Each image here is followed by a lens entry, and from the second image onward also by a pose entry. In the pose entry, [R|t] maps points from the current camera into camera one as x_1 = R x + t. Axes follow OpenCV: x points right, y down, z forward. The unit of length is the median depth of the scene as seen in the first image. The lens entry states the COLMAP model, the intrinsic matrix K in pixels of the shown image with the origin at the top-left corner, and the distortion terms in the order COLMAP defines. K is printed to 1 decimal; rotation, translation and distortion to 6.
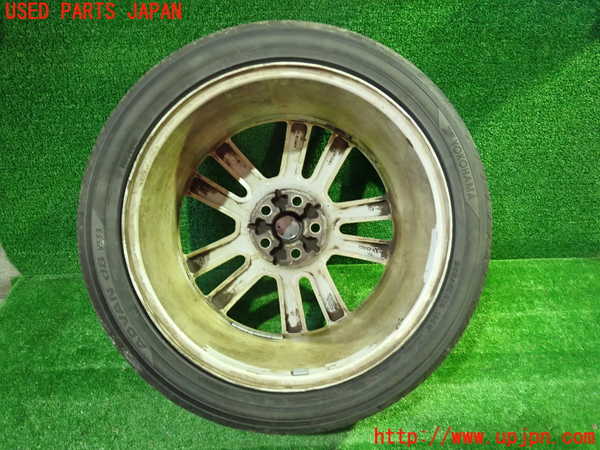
lens RADIAL K [[456.6, 0, 300.0], [0, 456.6, 225.0], [0, 0, 1]] dist [-0.003575, 0.006320]
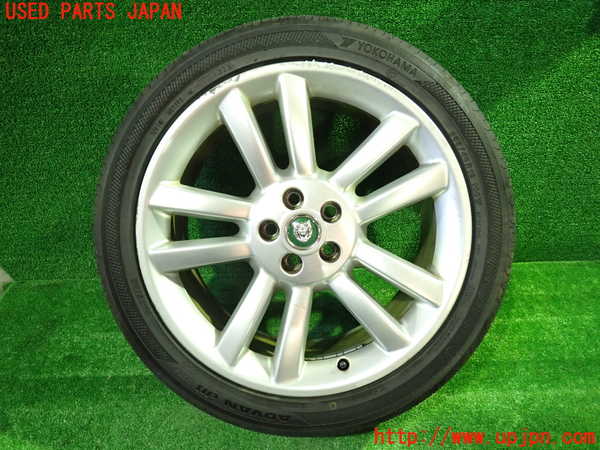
lens RADIAL K [[456.6, 0, 300.0], [0, 456.6, 225.0], [0, 0, 1]] dist [-0.003575, 0.006320]
pose [[0.999608, -0.006394, -0.027273, 0.053517], [0.006346, 0.999978, -0.001833, -0.007412], [0.027284, 0.001659, 0.999626, 0.027043]]
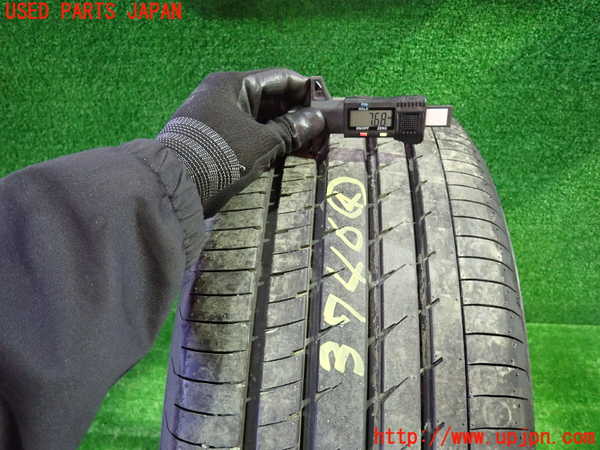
lens RADIAL K [[456.6, 0, 300.0], [0, 456.6, 225.0], [0, 0, 1]] dist [-0.003575, 0.006320]
pose [[0.991953, 0.052546, -0.115187, 0.066274], [-0.040810, 0.993949, 0.101976, -0.218365], [0.119848, -0.096454, 0.988096, 0.175799]]
